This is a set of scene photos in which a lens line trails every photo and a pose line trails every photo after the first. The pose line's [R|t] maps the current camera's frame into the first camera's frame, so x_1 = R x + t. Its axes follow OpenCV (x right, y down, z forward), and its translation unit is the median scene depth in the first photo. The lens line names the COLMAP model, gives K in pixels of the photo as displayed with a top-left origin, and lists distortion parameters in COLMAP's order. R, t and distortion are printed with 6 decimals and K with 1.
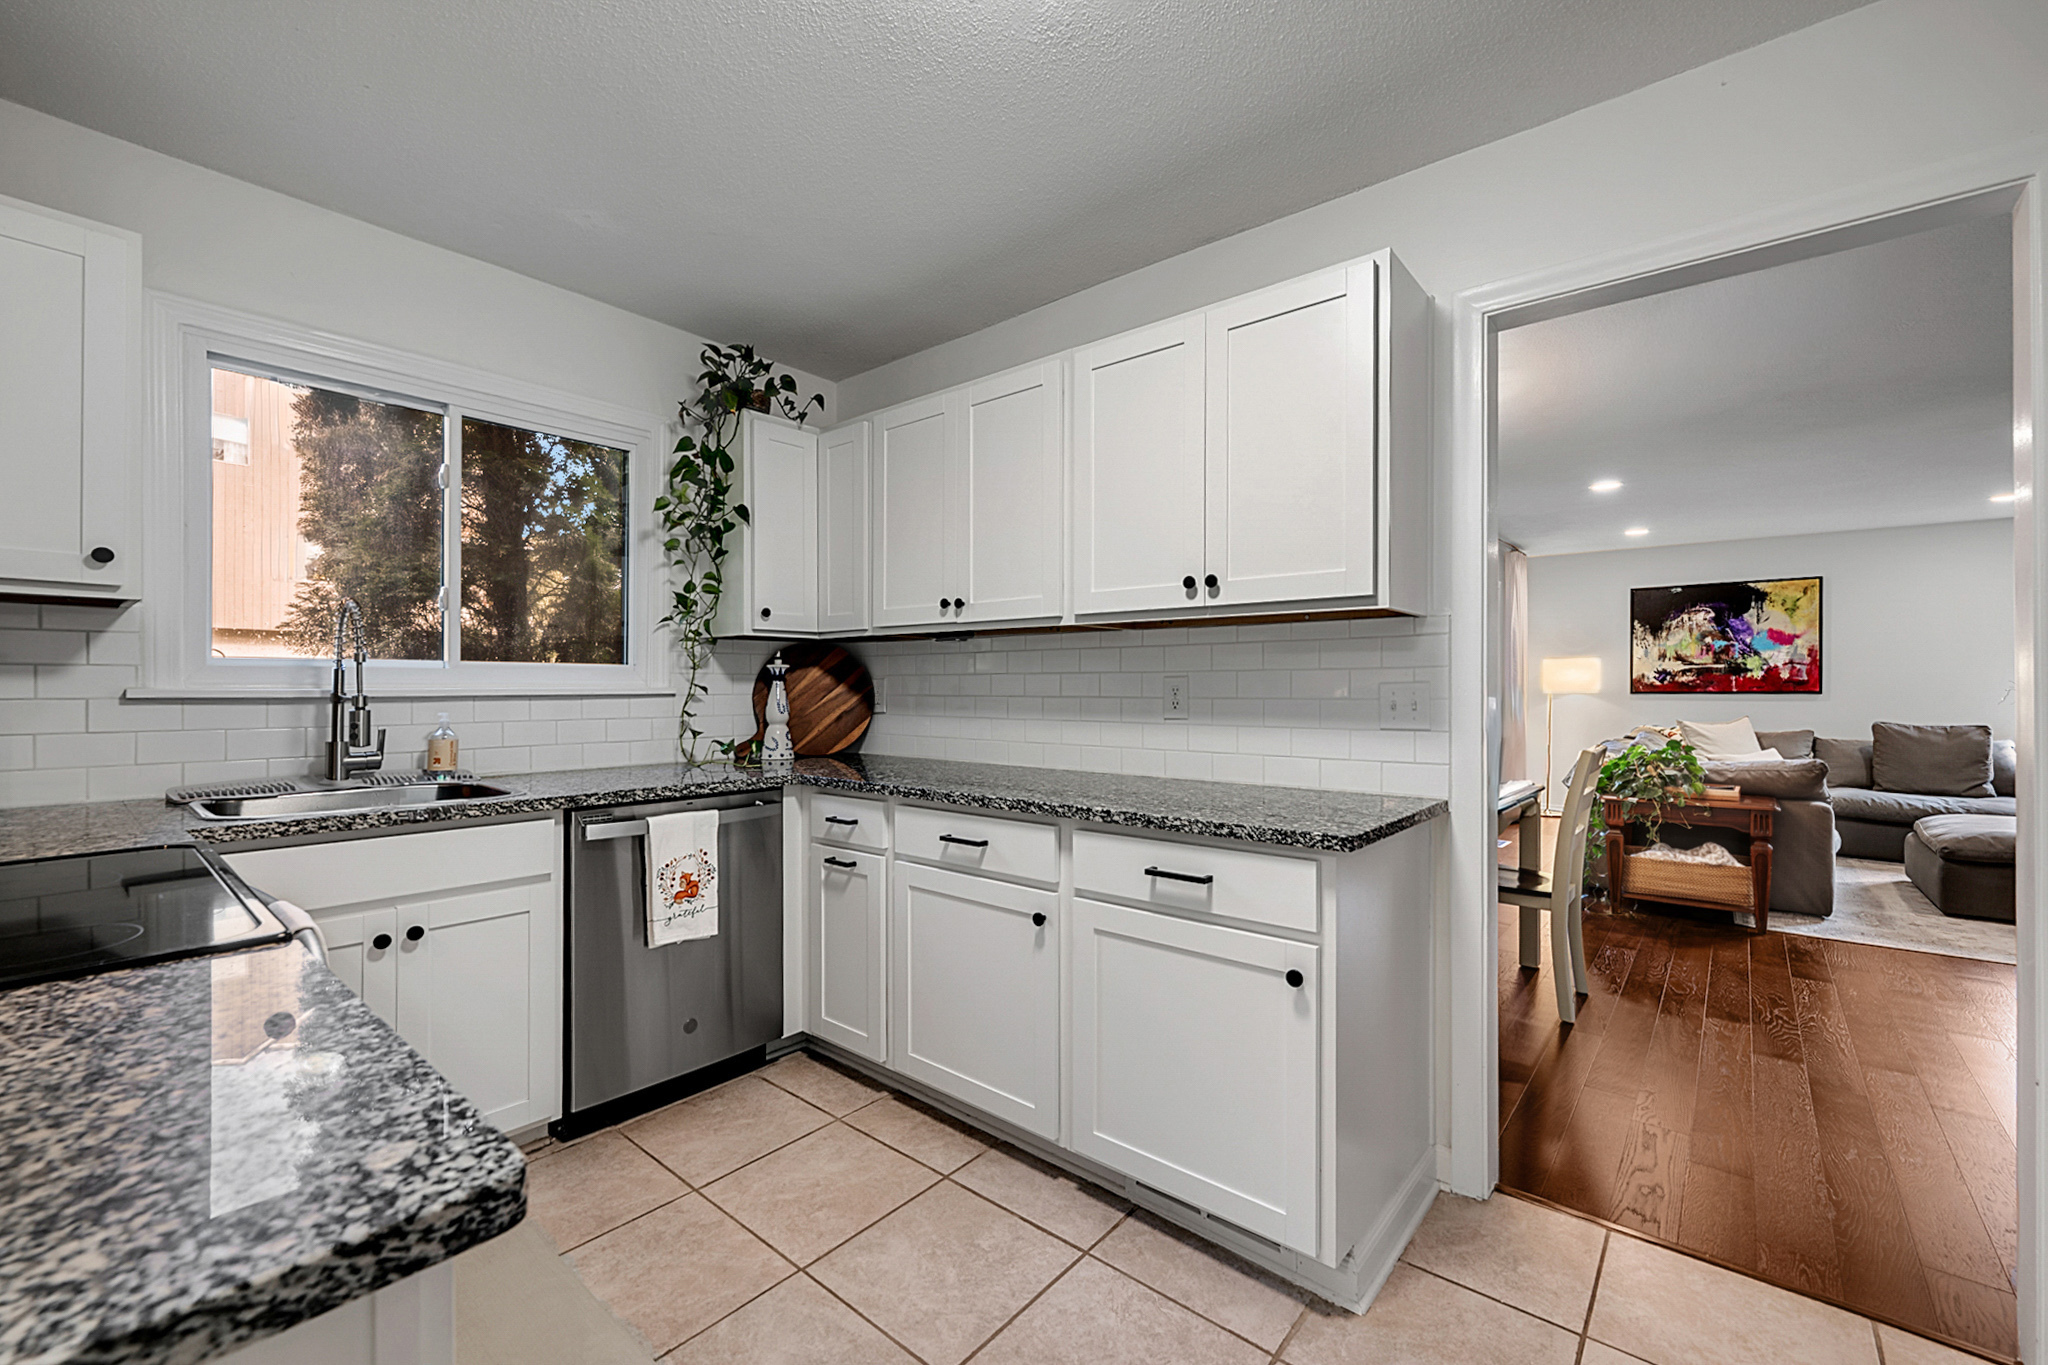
lens RADIAL K [[821.5, 0, 1027.1], [0, 821.5, 682.9], [0, 0, 1]] dist [0.004601, 0.000264]
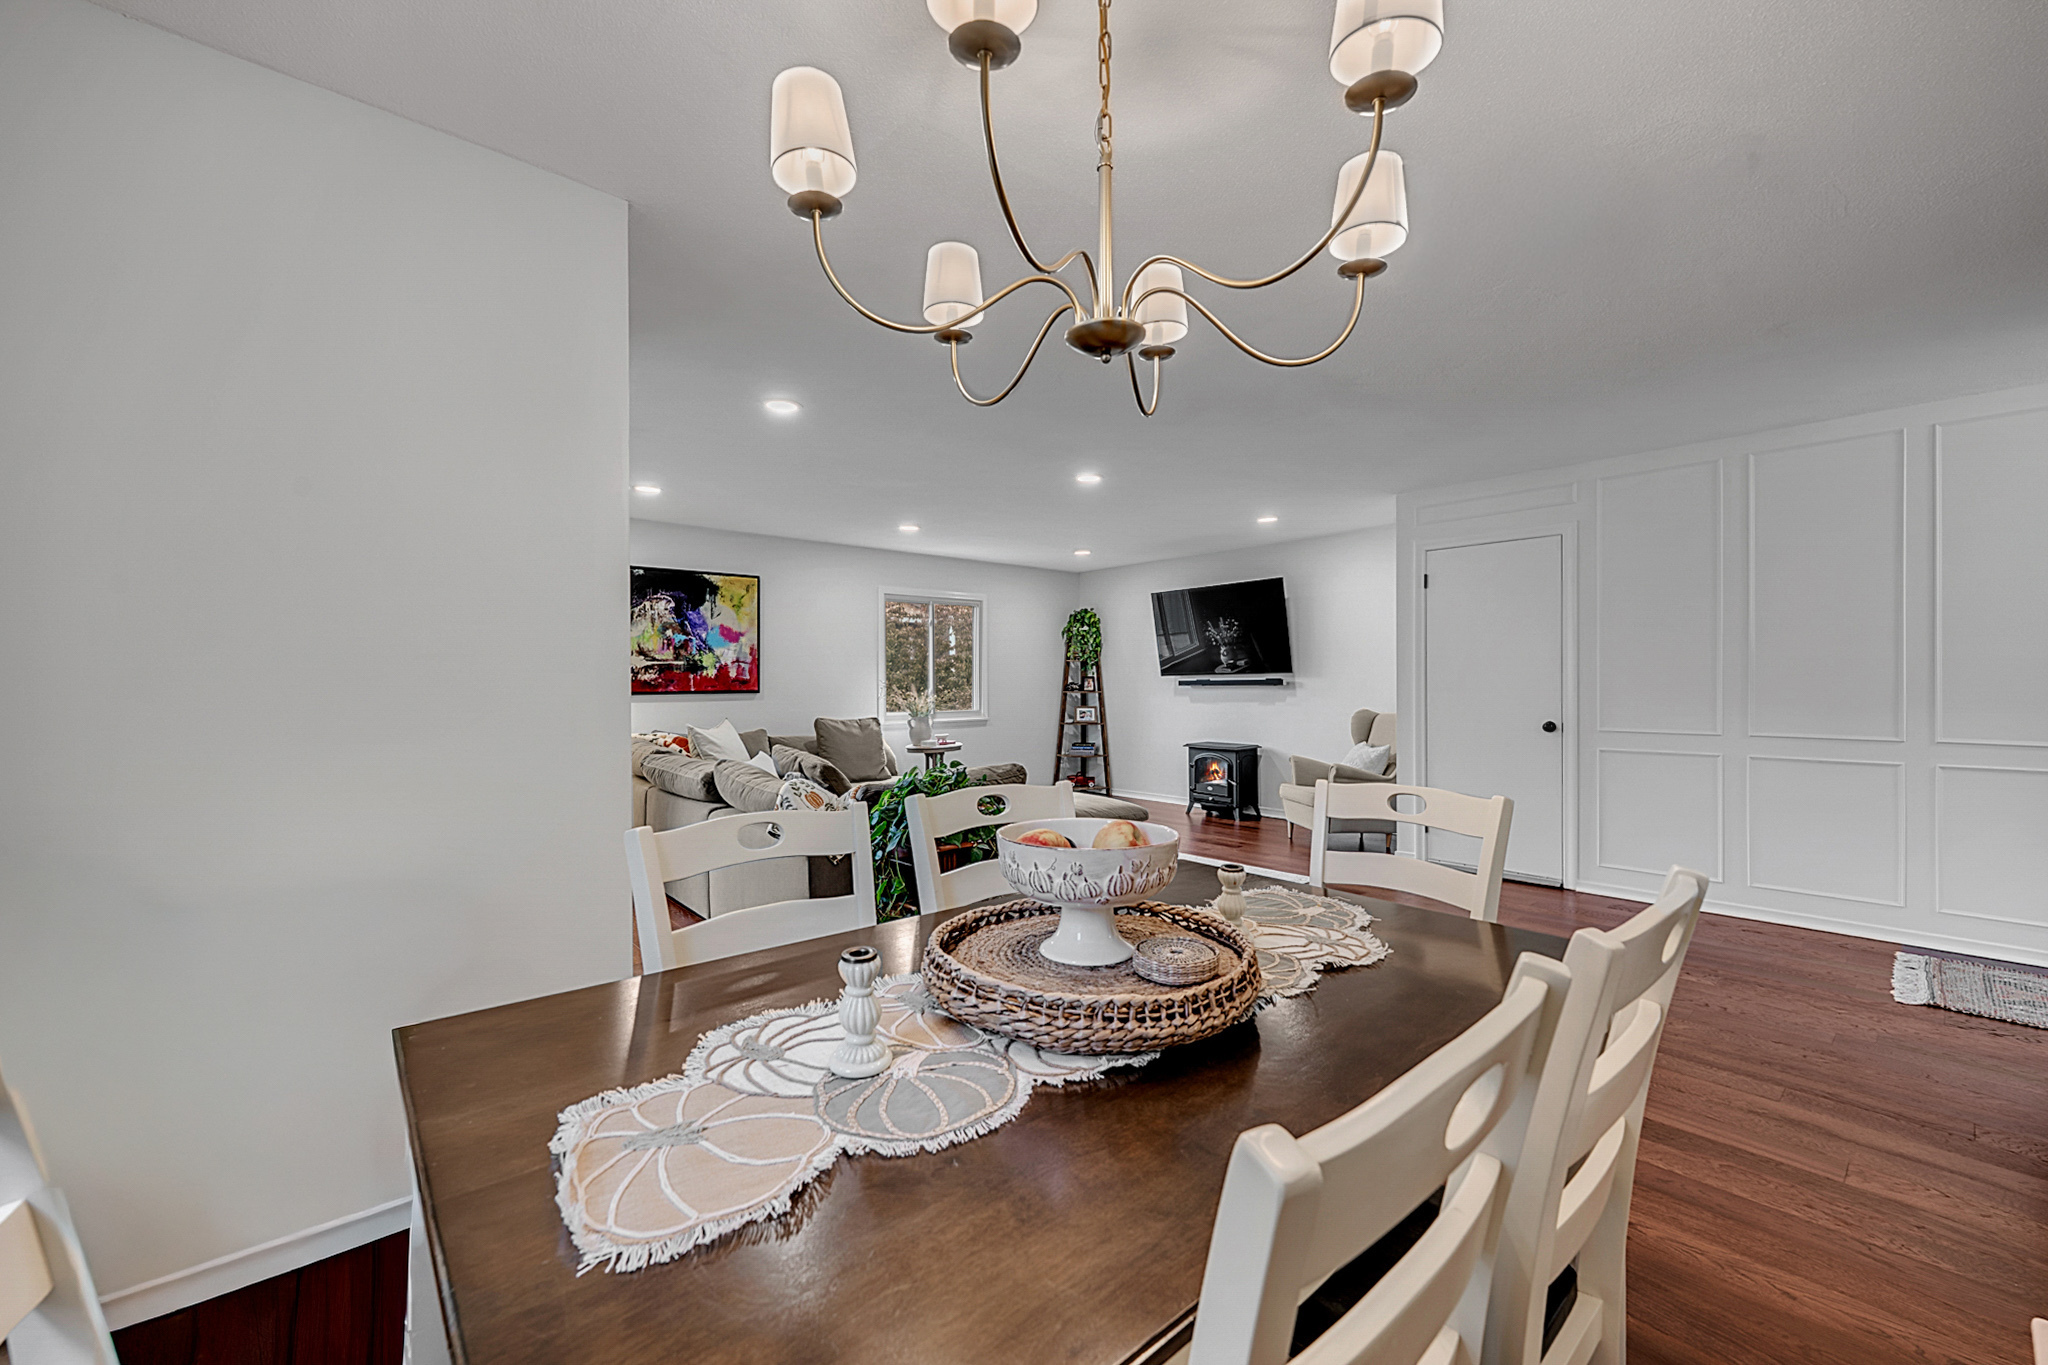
lens RADIAL K [[821.5, 0, 1023.6], [0, 821.5, 681.7], [0, 0, 1]] dist [0.004601, 0.000264]
pose [[0.157880, 0.001400, 0.987457, 0.021023], [0.000529, 0.999999, -0.001502, 0.001544], [-0.987458, 0.000760, 0.157880, 0.501480]]
